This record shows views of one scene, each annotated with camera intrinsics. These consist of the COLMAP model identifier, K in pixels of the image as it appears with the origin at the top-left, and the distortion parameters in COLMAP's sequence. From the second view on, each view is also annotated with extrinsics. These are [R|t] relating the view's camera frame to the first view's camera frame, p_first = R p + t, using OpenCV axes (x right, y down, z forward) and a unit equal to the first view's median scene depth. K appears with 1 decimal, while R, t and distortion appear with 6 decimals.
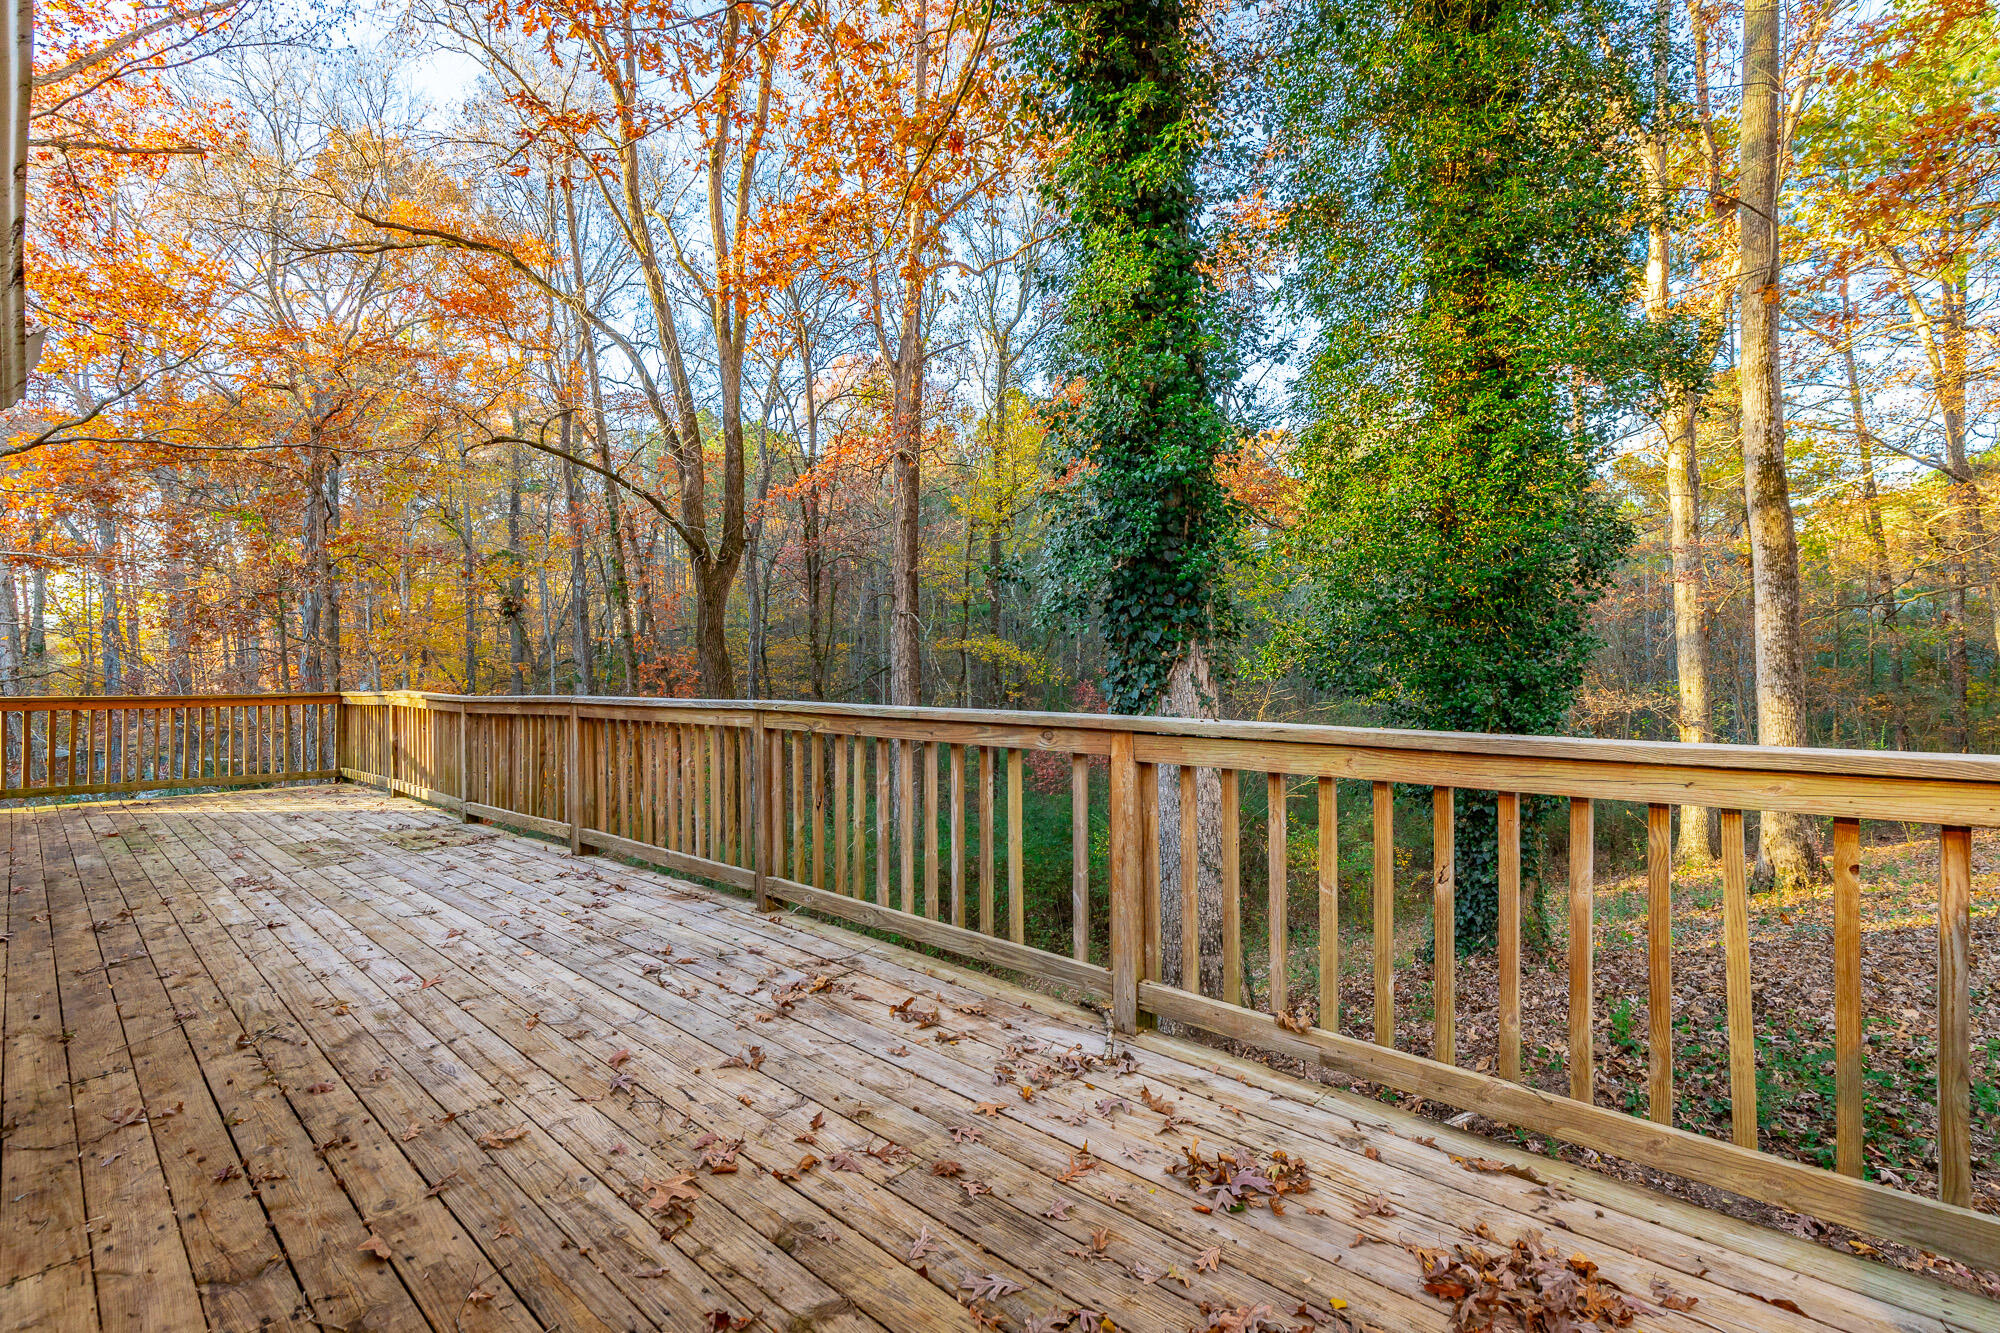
lens RADIAL K [[909.5, 0, 1009.5], [0, 909.5, 674.0], [0, 0, 1]] dist [0.004856, 0.000482]
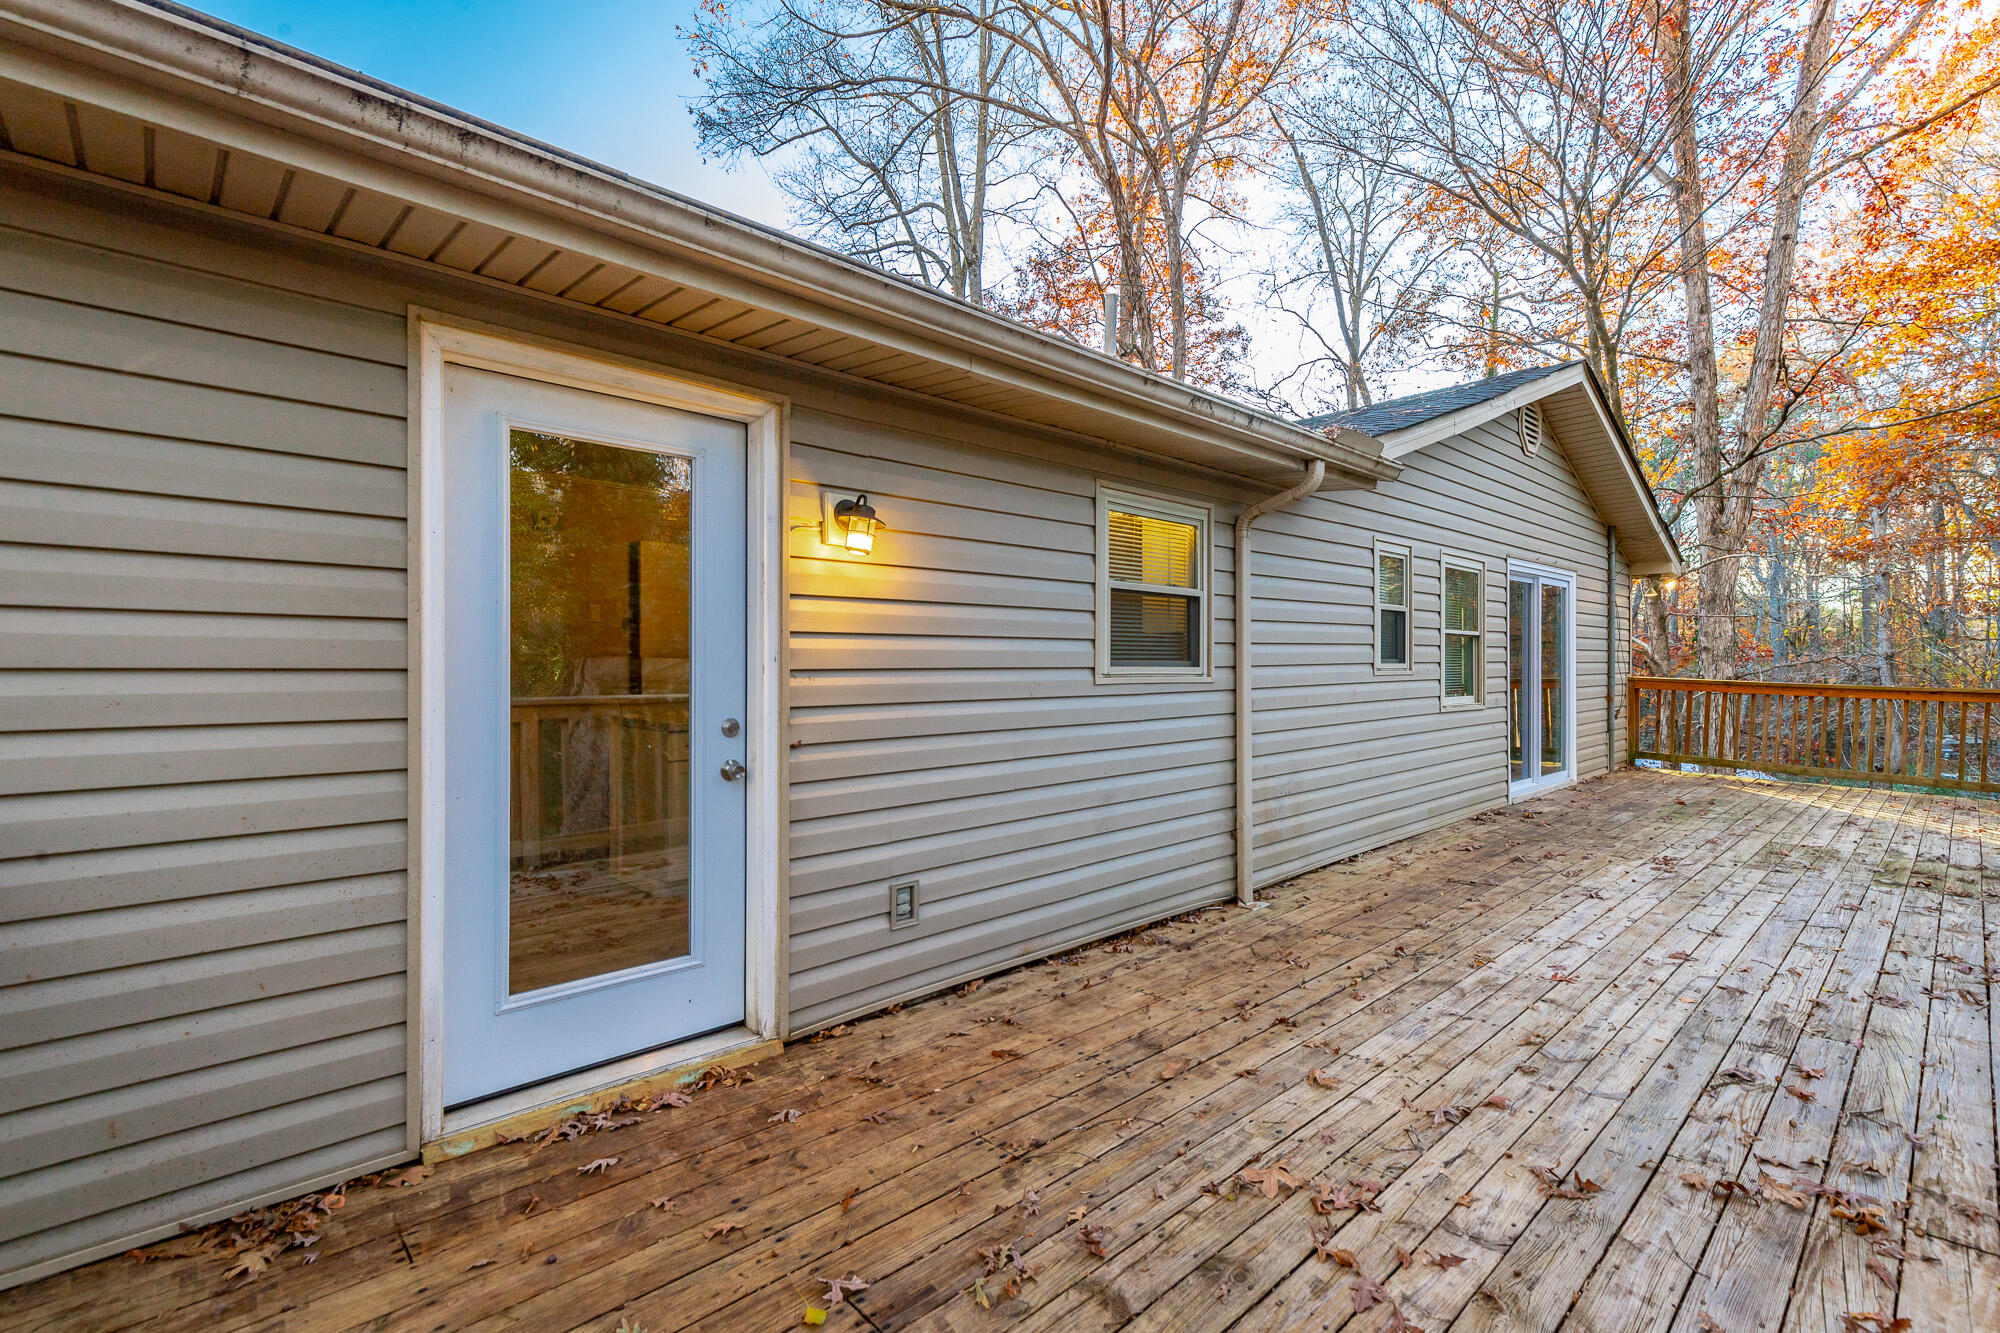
lens RADIAL K [[898.2, 0, 1000.9], [0, 898.2, 656.8], [0, 0, 1]] dist [0.002534, 0.000671]
pose [[-0.080265, 0.015926, -0.996646, 0.372526], [-0.018218, 0.999682, 0.017442, -0.018996], [0.996607, 0.019557, -0.079949, 0.435166]]
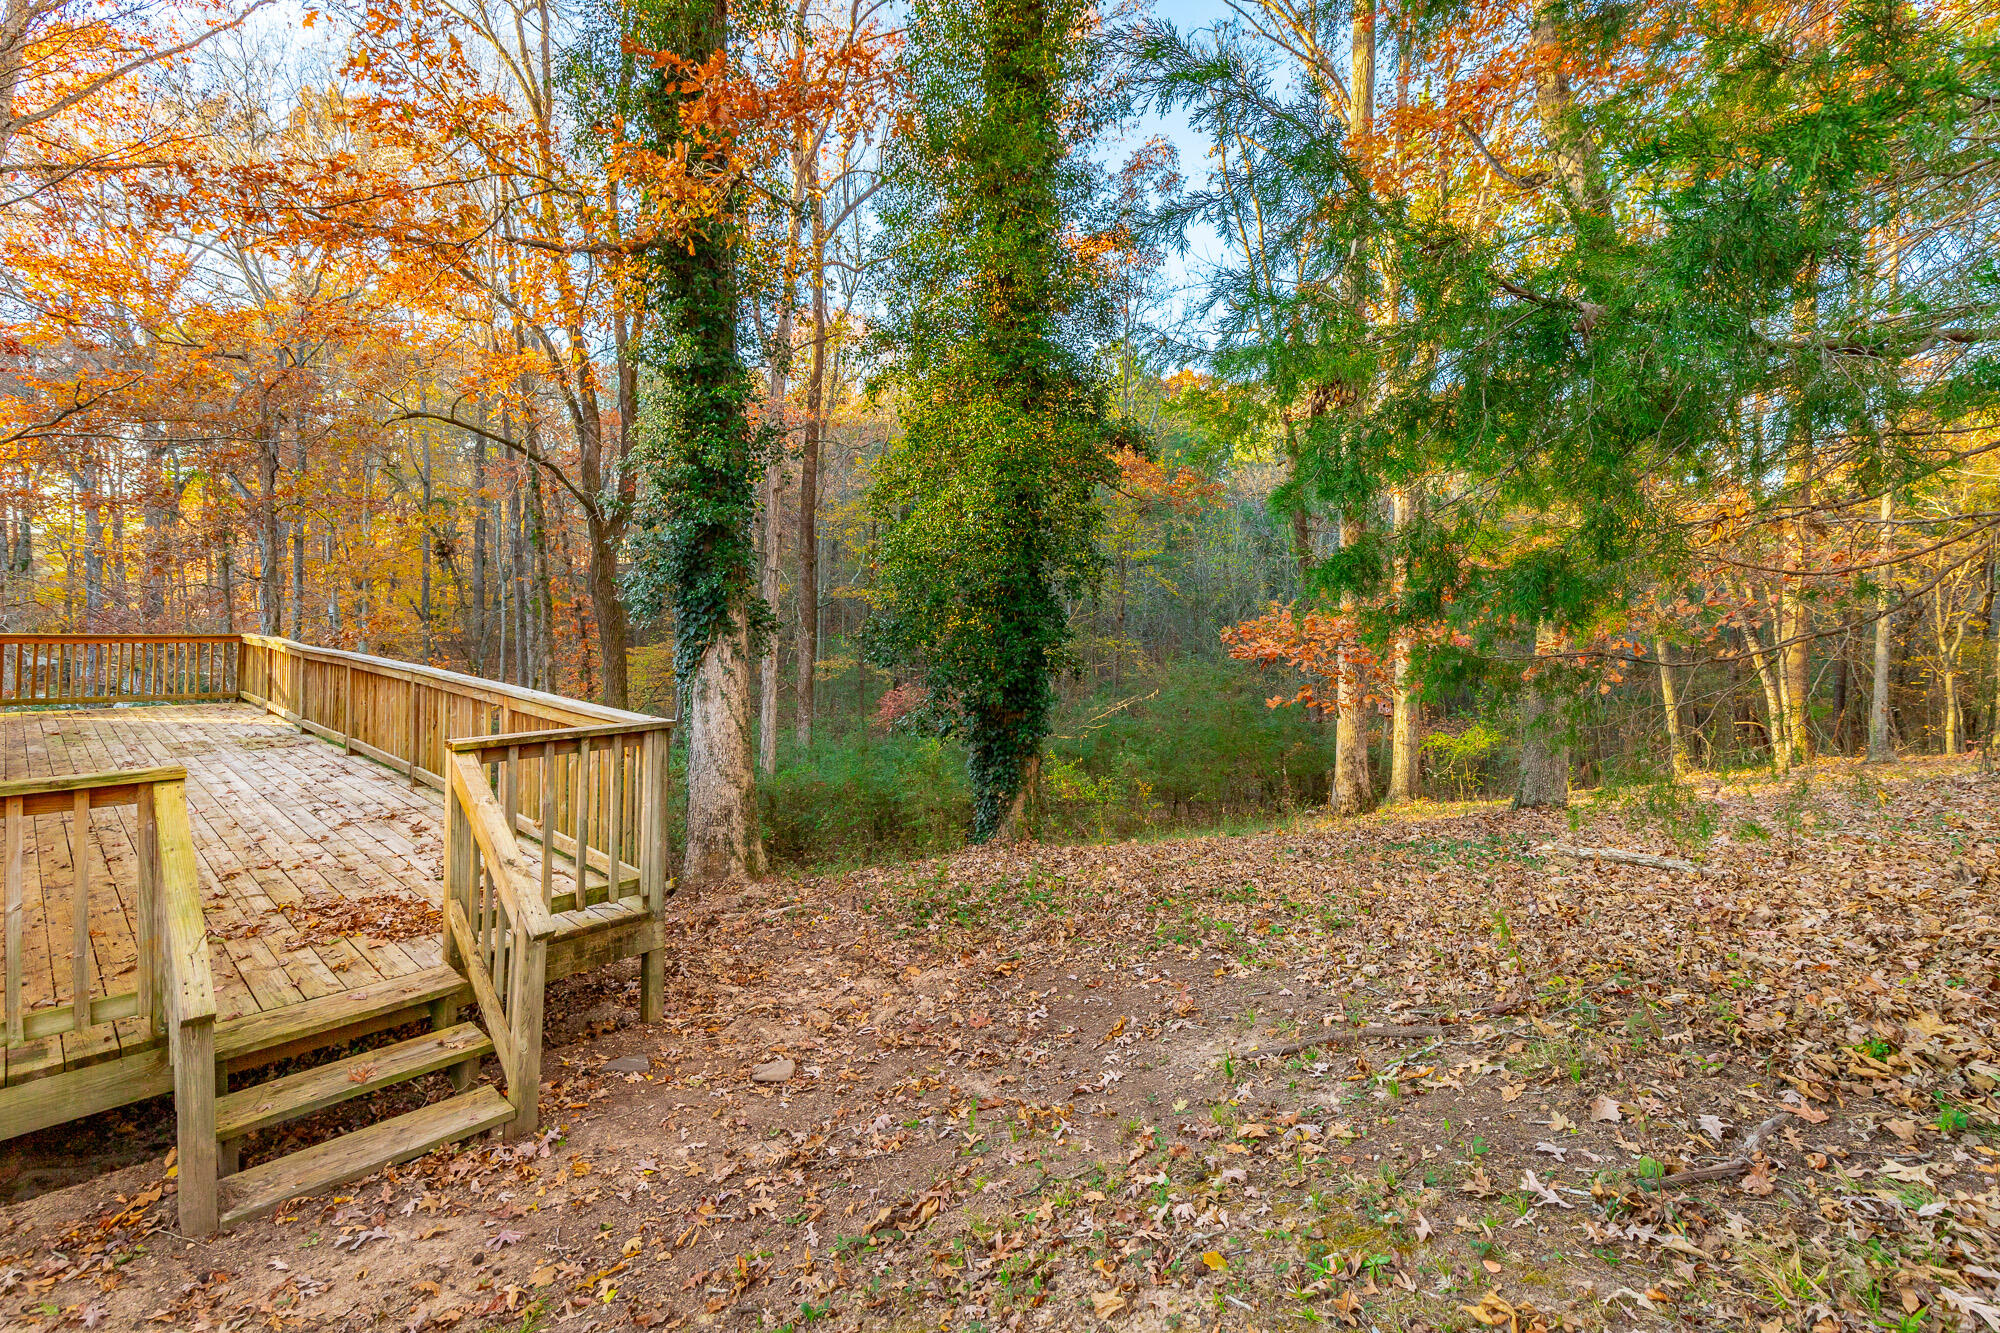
lens RADIAL K [[919.8, 0, 1027.5], [0, 919.8, 618.1], [0, 0, 1]] dist [0.000233, -0.000470]
pose [[0.999390, 0.032489, 0.012819, 1.053304], [-0.032604, 0.999429, 0.008845, -0.140807], [-0.012524, -0.009258, 0.999879, -0.941254]]
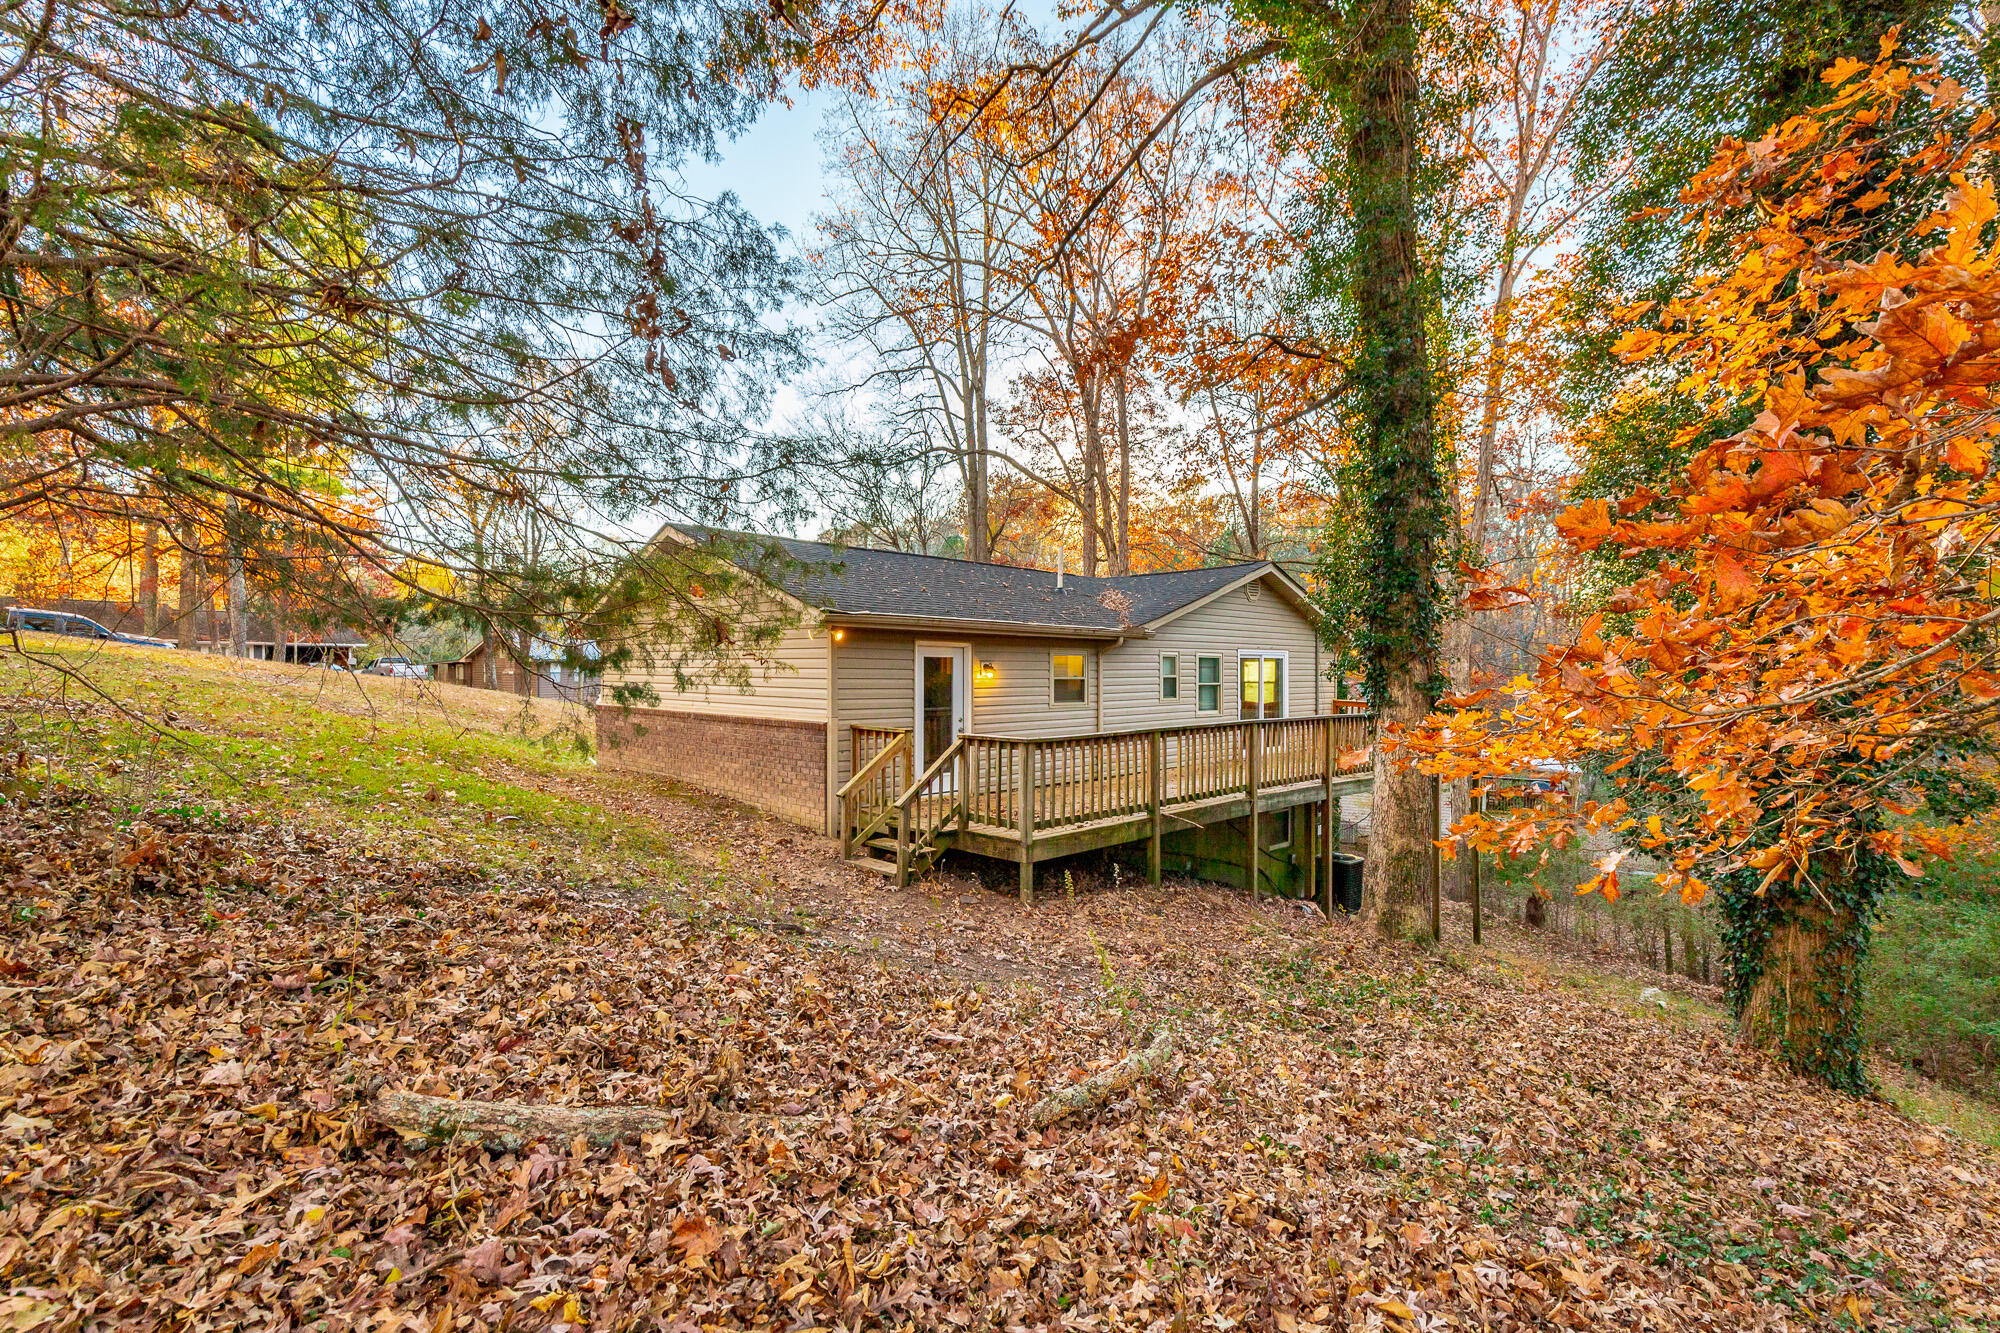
lens RADIAL K [[898.2, 0, 1000.9], [0, 898.2, 656.8], [0, 0, 1]] dist [0.002534, 0.000671]
pose [[-0.064867, 0.003692, -0.997887, 2.978494], [-0.018109, 0.999824, 0.004876, -0.194861], [0.997730, 0.018387, -0.064789, 0.500152]]
